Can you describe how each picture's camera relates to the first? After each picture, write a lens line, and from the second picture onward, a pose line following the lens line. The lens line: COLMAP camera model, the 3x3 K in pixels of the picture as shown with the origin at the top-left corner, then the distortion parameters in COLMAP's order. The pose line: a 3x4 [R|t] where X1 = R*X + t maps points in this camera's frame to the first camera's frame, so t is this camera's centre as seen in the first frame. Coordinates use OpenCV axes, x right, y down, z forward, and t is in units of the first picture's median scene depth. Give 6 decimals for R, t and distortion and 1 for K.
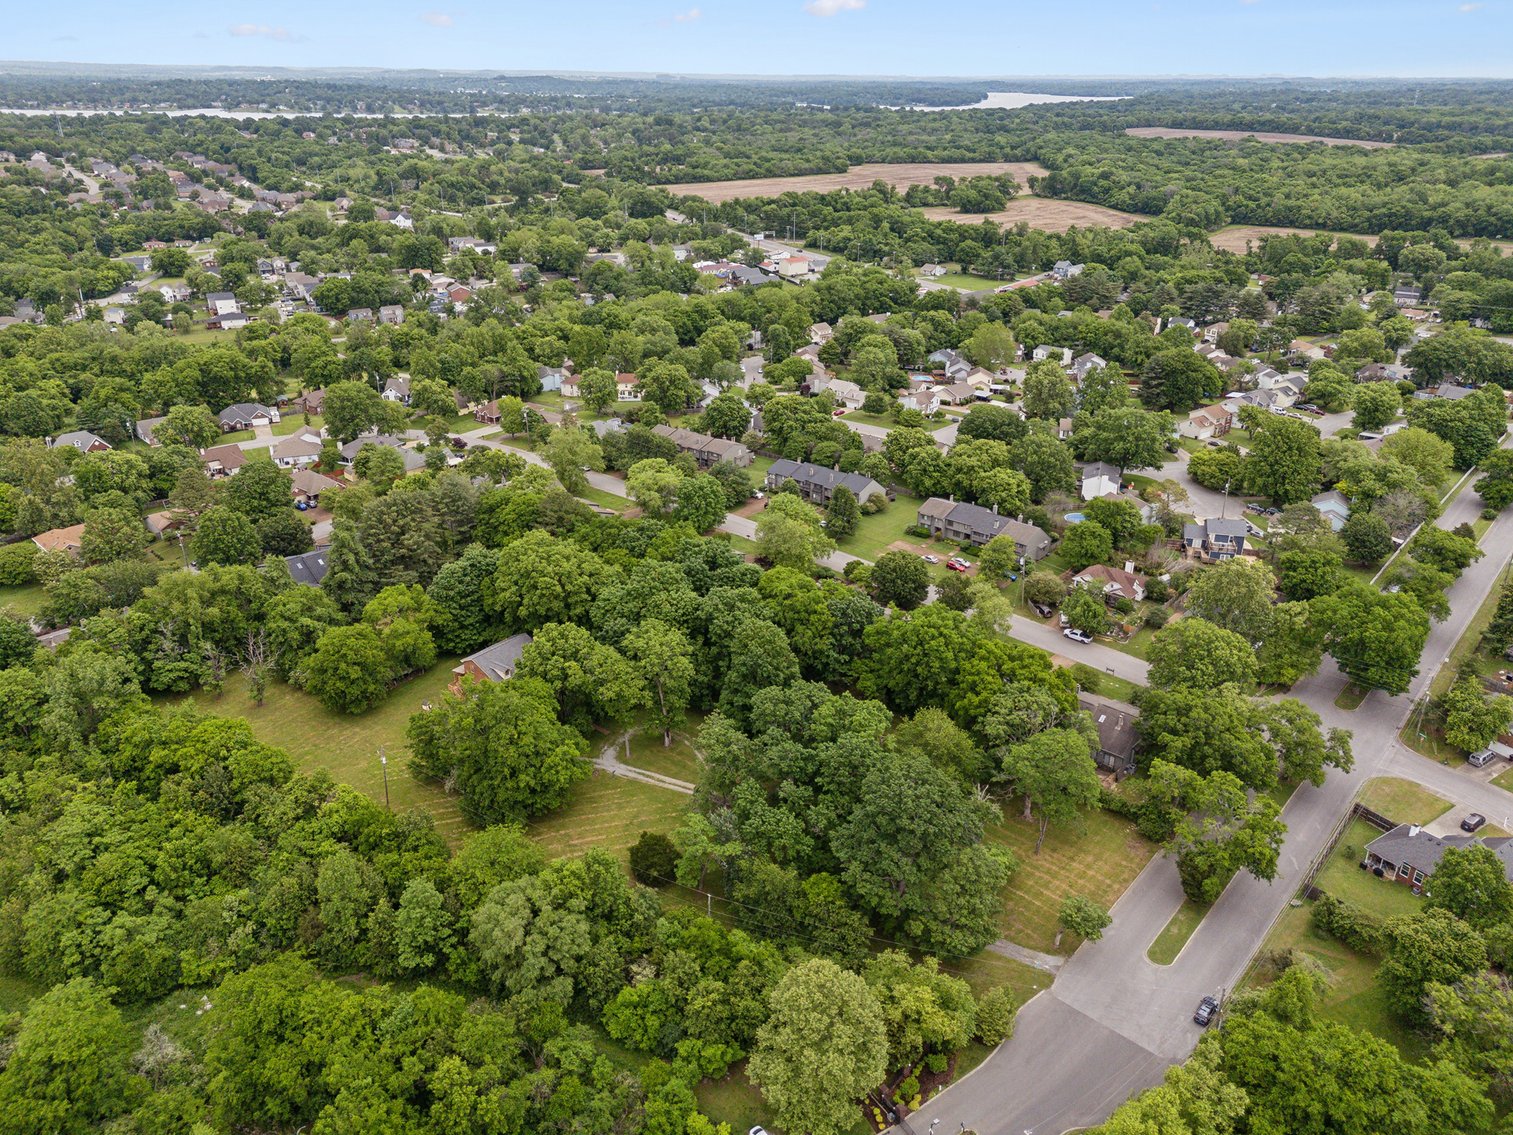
lens RADIAL K [[1106.3, 0, 756.5], [0, 1106.3, 567.5], [0, 0, 1]] dist [0.071314, -0.063640]
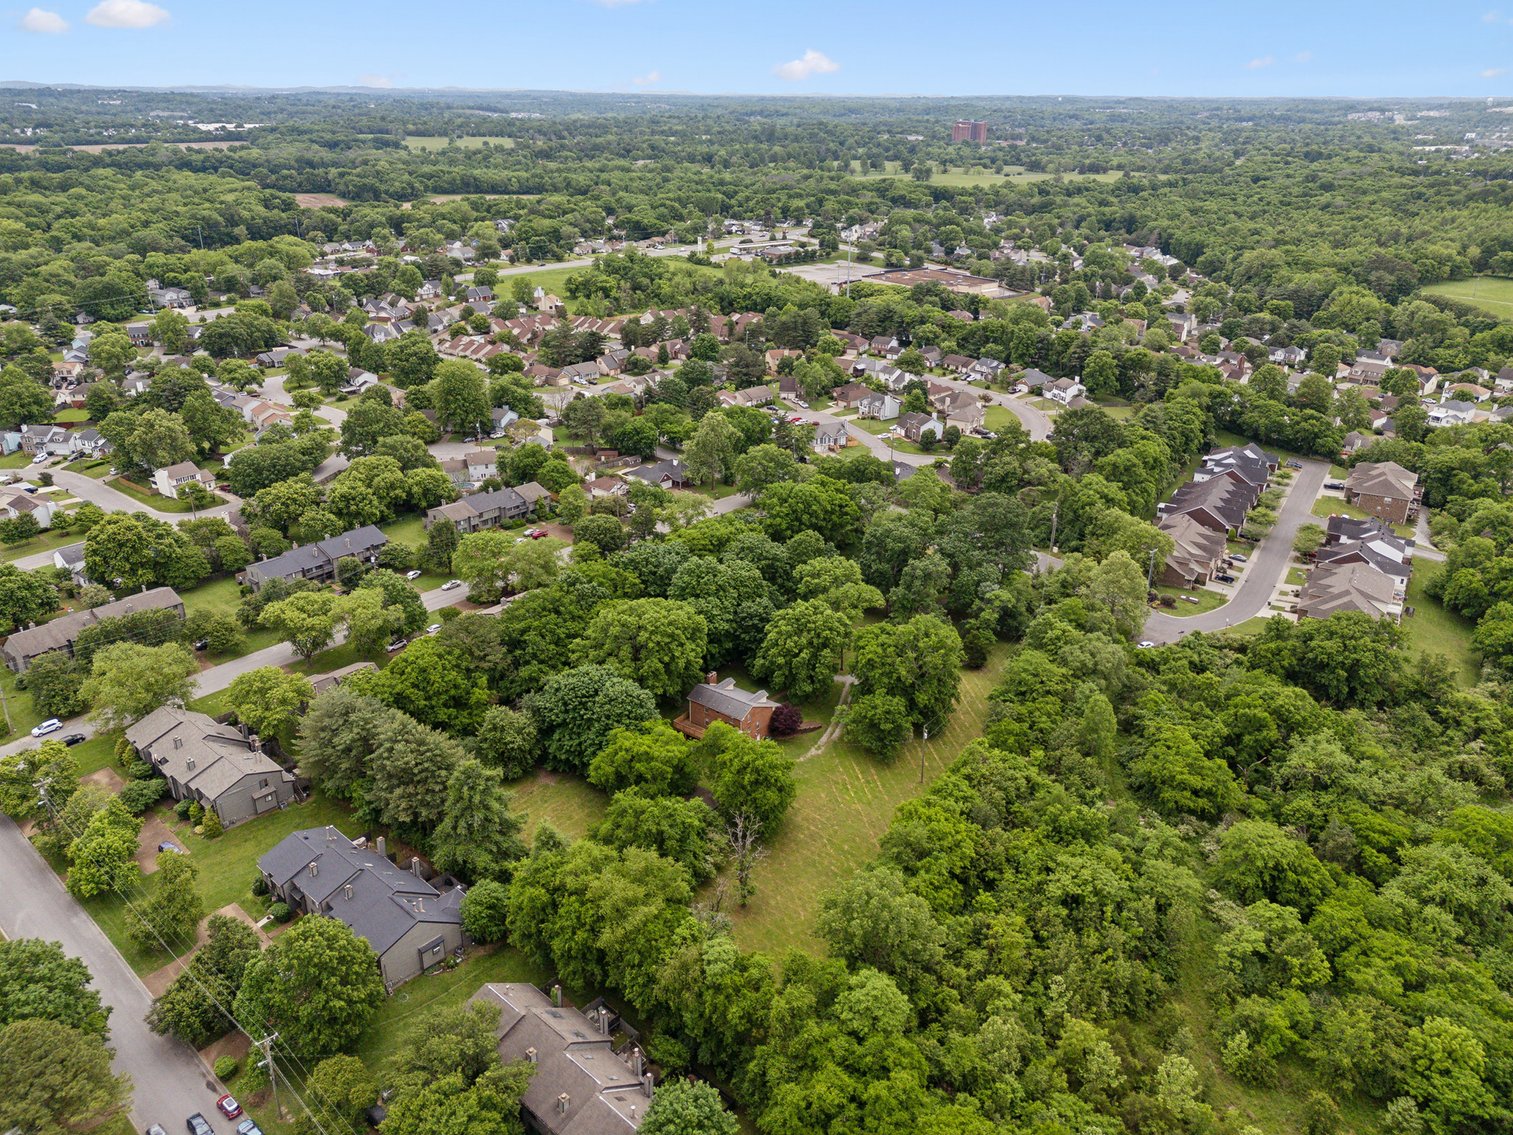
lens RADIAL K [[1106.3, 0, 756.5], [0, 1106.3, 567.5], [0, 0, 1]] dist [0.071314, -0.063640]
pose [[0.005885, -0.398283, 0.917244, -0.562295], [0.400087, 0.841583, 0.362862, -0.190510], [-0.916458, 0.364842, 0.164300, 0.402694]]
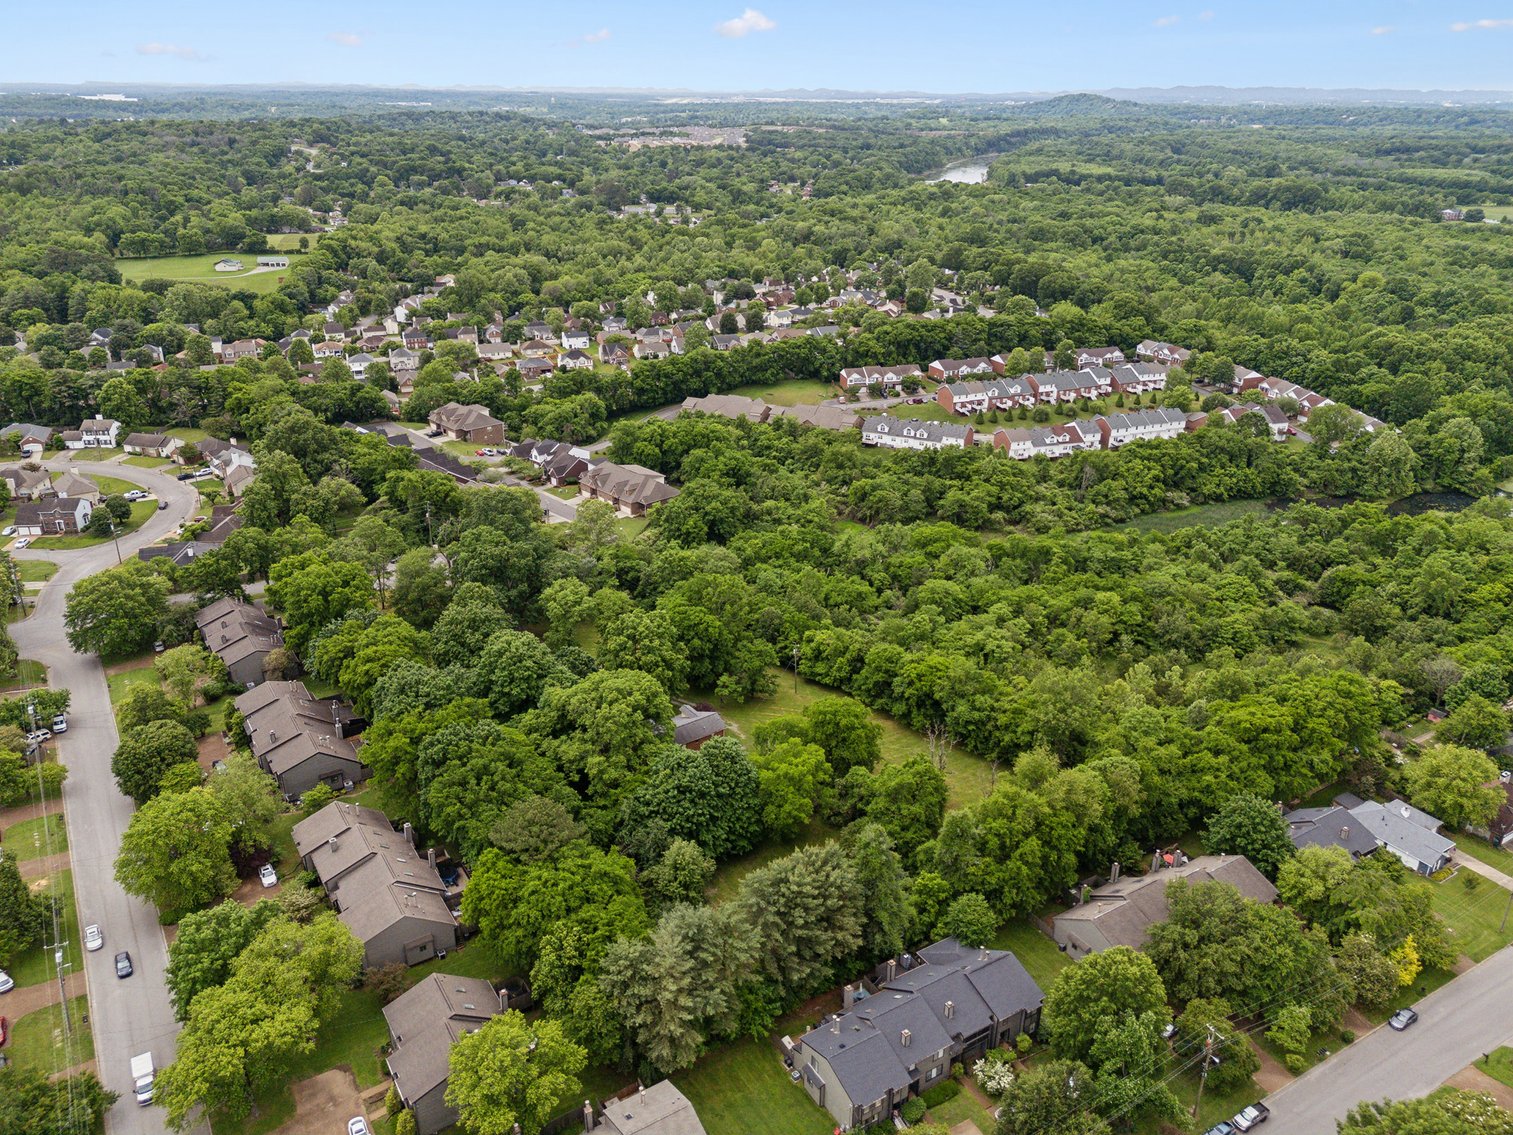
lens RADIAL K [[1106.3, 0, 756.5], [0, 1106.3, 567.5], [0, 0, 1]] dist [0.071314, -0.063640]
pose [[-0.959996, -0.124495, 0.250817, -0.265394], [0.098084, 0.689473, 0.717639, -0.355854], [-0.262274, 0.713532, -0.649681, 0.778245]]
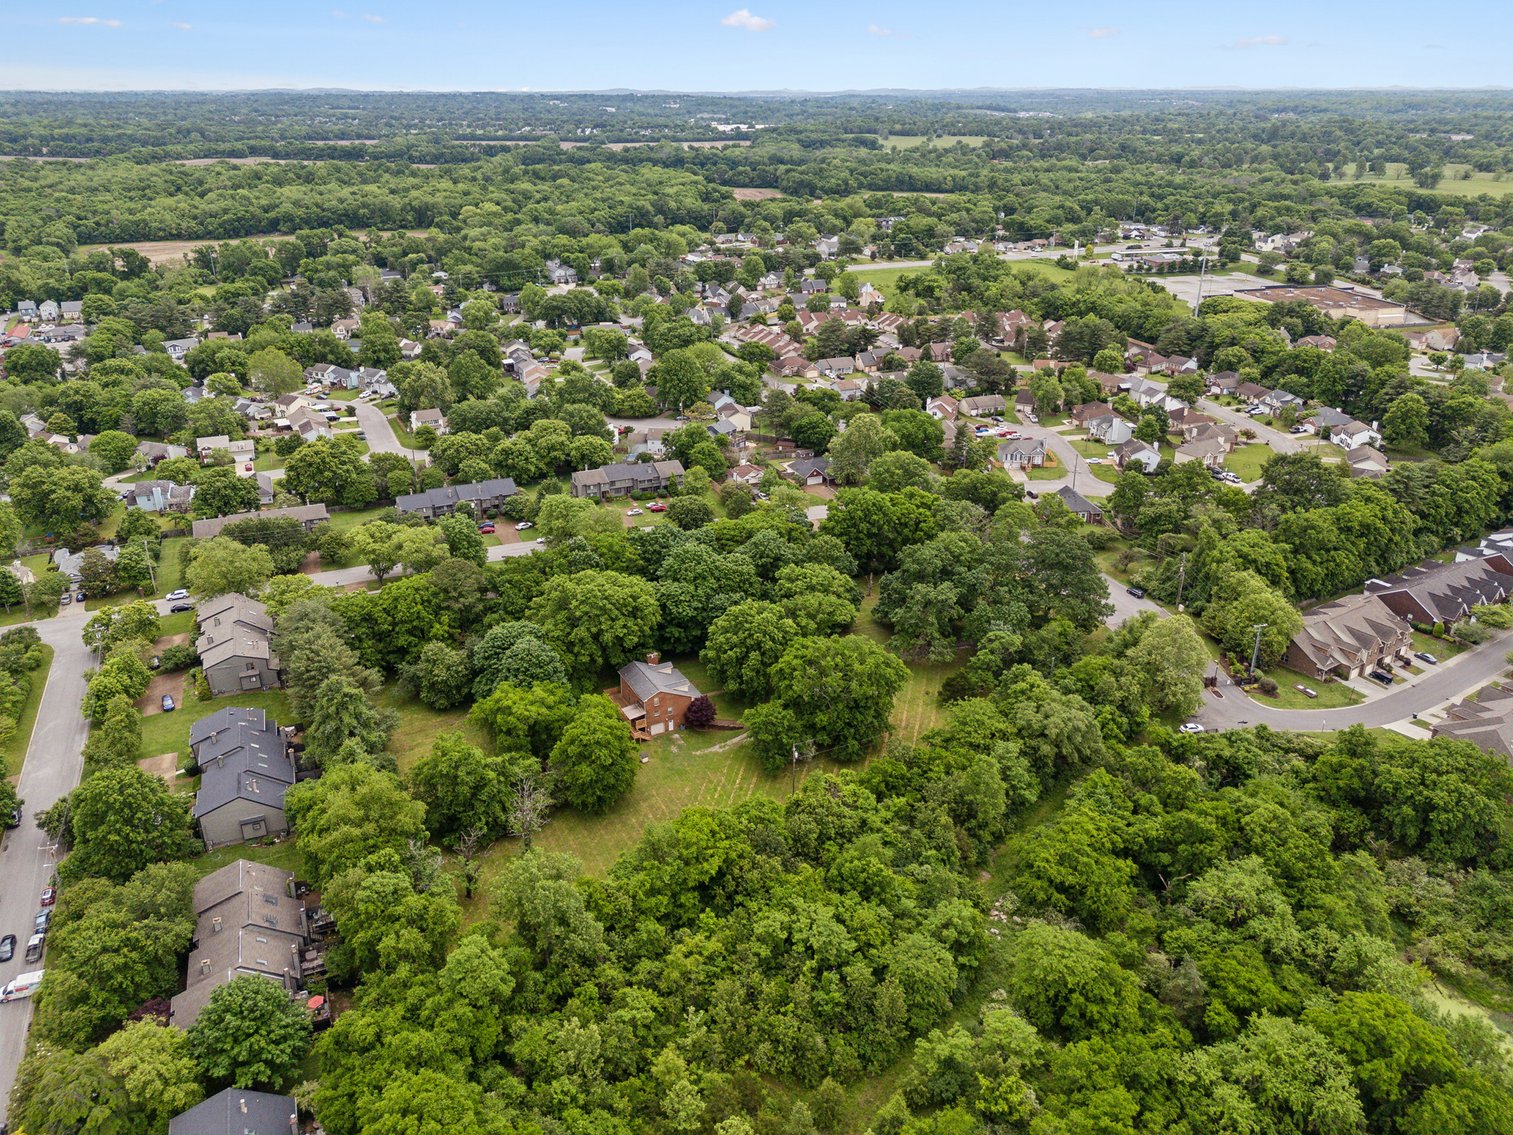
lens RADIAL K [[1106.3, 0, 756.5], [0, 1106.3, 567.5], [0, 0, 1]] dist [0.071314, -0.063640]
pose [[0.423795, -0.362695, 0.829970, -0.513251], [0.369408, 0.905865, 0.207235, -0.098365], [-0.827004, 0.218772, 0.517884, 0.196463]]
